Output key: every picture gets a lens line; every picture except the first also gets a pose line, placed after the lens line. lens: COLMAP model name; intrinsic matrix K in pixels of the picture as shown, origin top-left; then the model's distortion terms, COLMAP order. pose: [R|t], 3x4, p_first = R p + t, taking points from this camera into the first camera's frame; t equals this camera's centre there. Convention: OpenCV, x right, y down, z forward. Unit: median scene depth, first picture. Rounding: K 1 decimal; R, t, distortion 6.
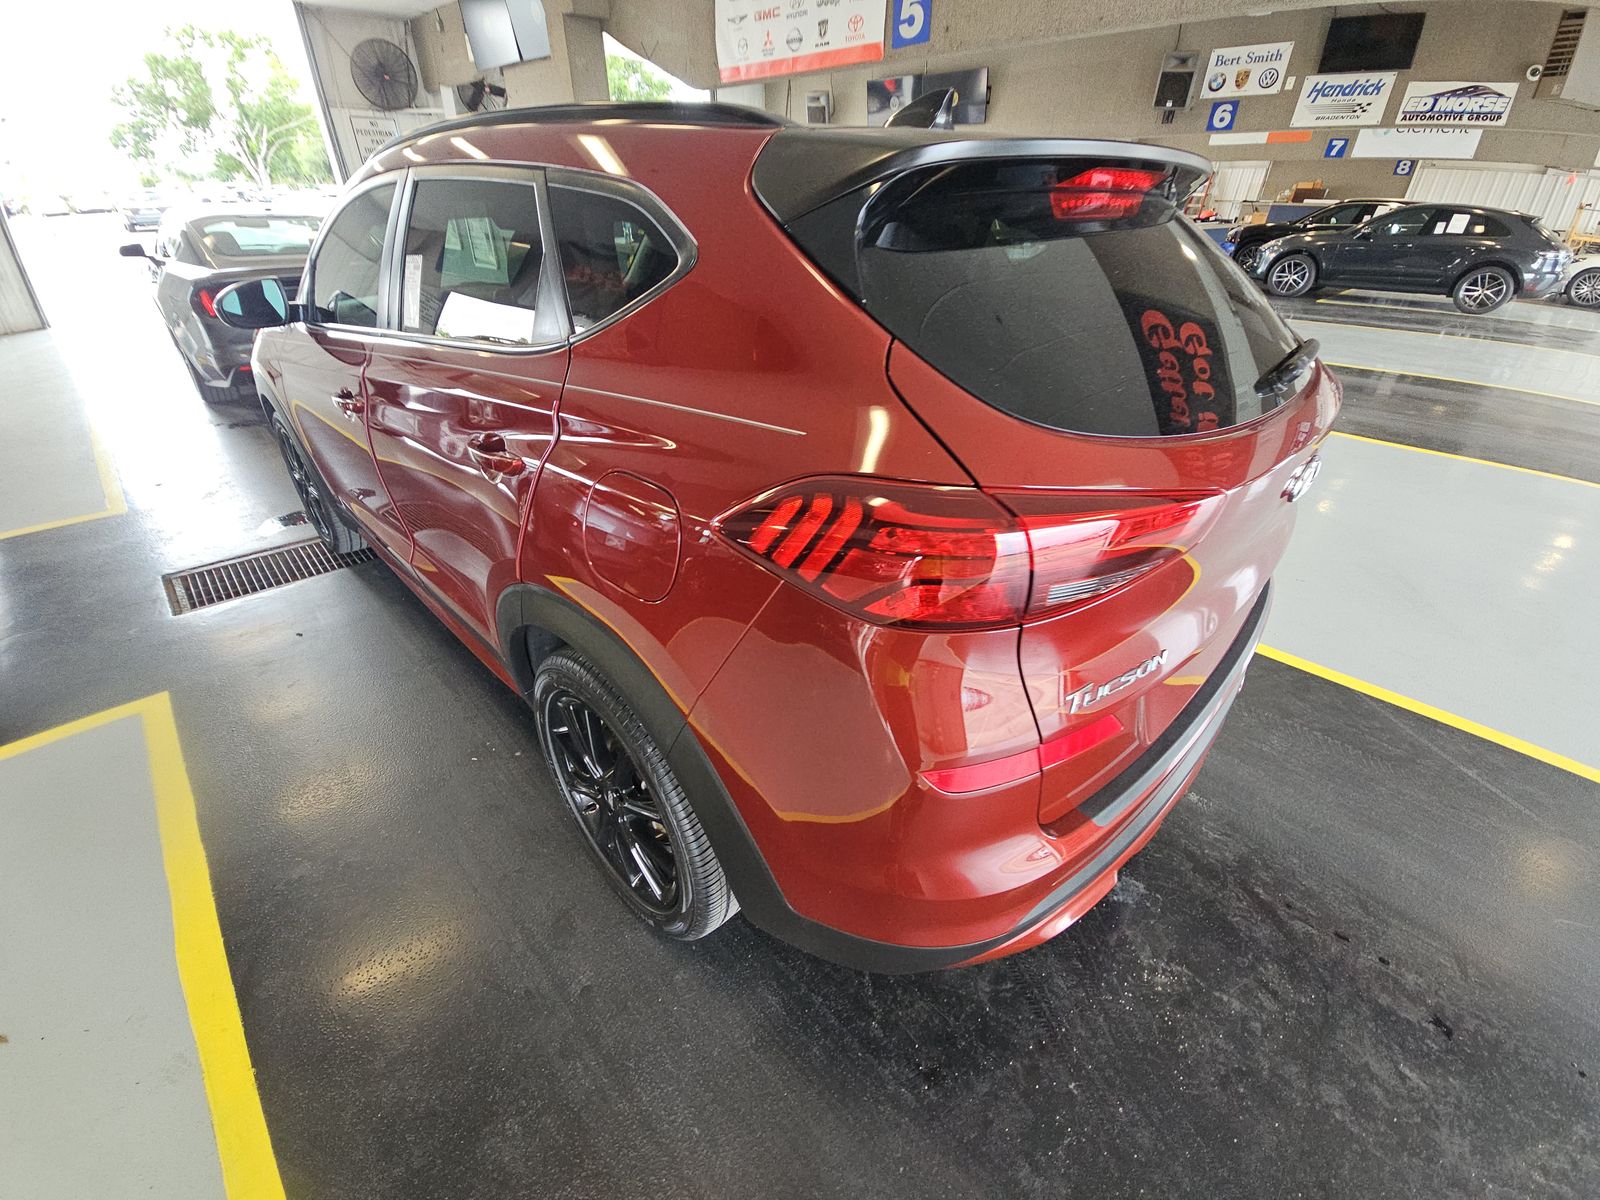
lens RADIAL K [[643.6, 0, 800.0], [0, 643.6, 600.0], [0, 0, 1]] dist [0.019815, -0.019116]
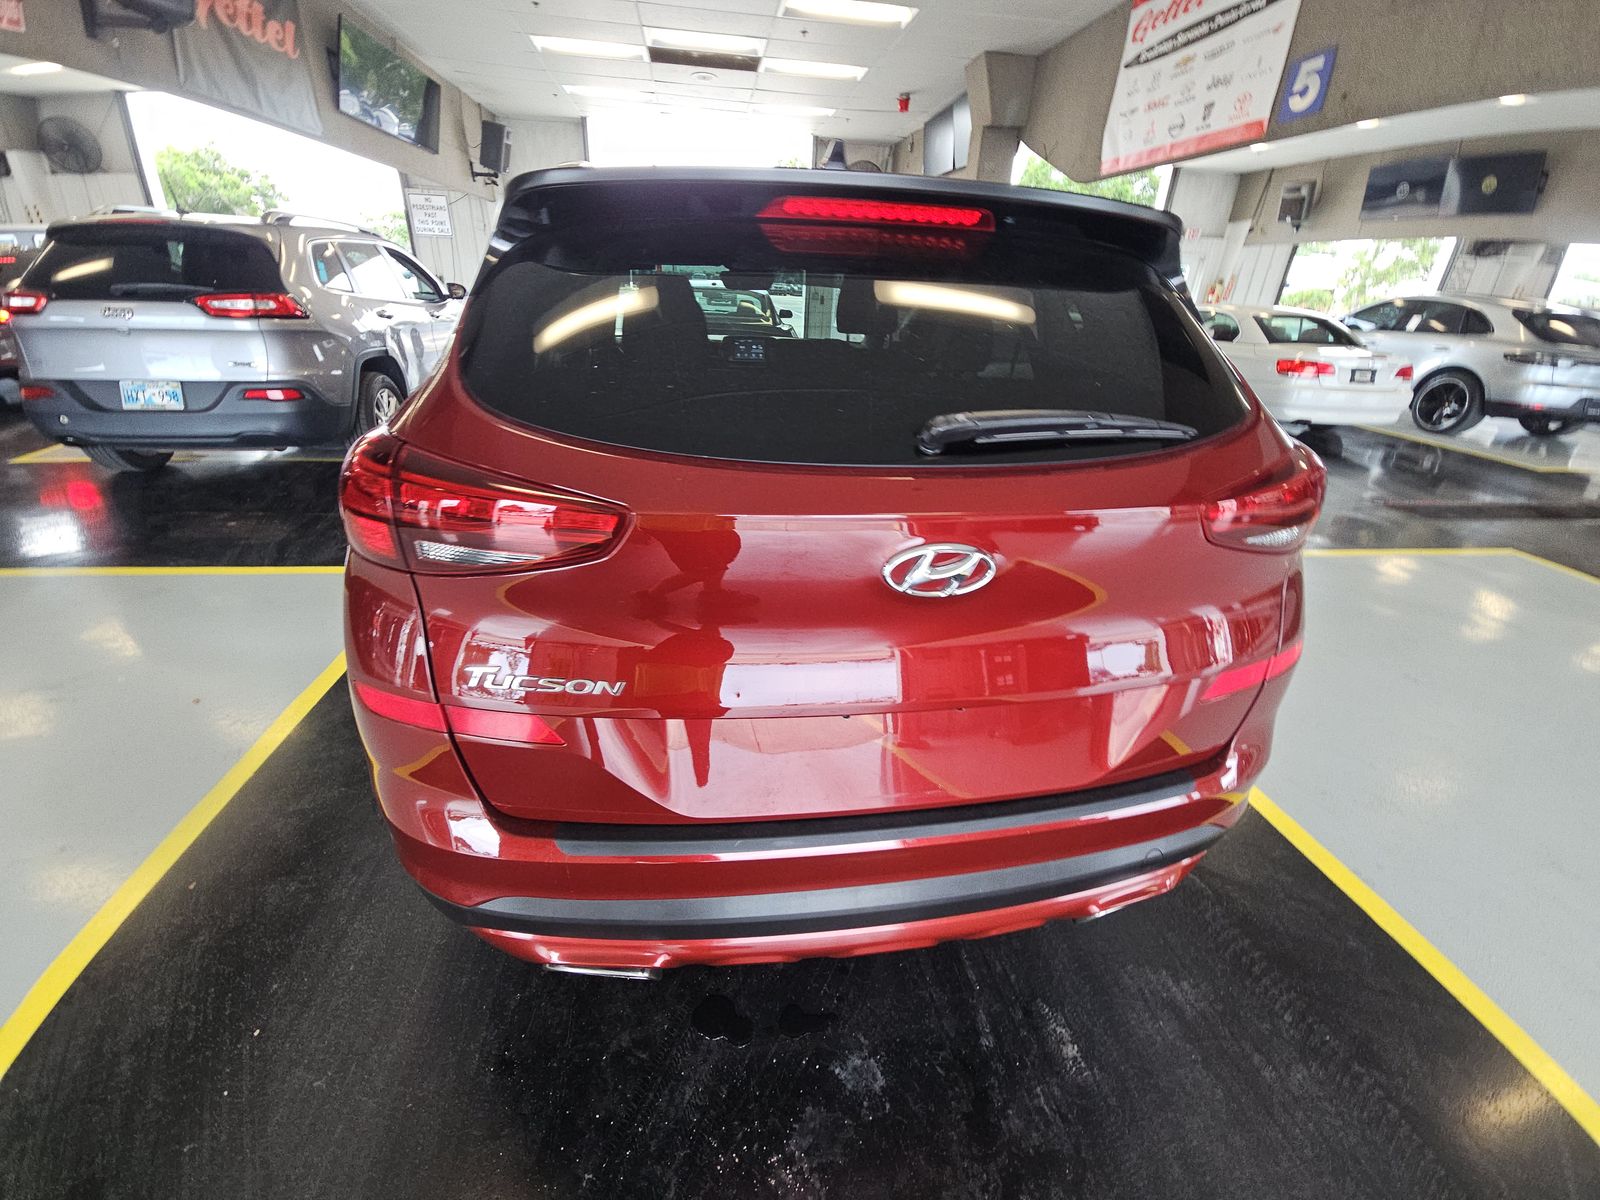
lens RADIAL K [[643.6, 0, 800.0], [0, 643.6, 600.0], [0, 0, 1]] dist [0.019815, -0.019116]
pose [[0.807938, 0.269138, -0.524215, 0.221691], [-0.326960, 0.944851, -0.018824, -0.017647], [0.490239, 0.186606, 0.851378, 0.059403]]
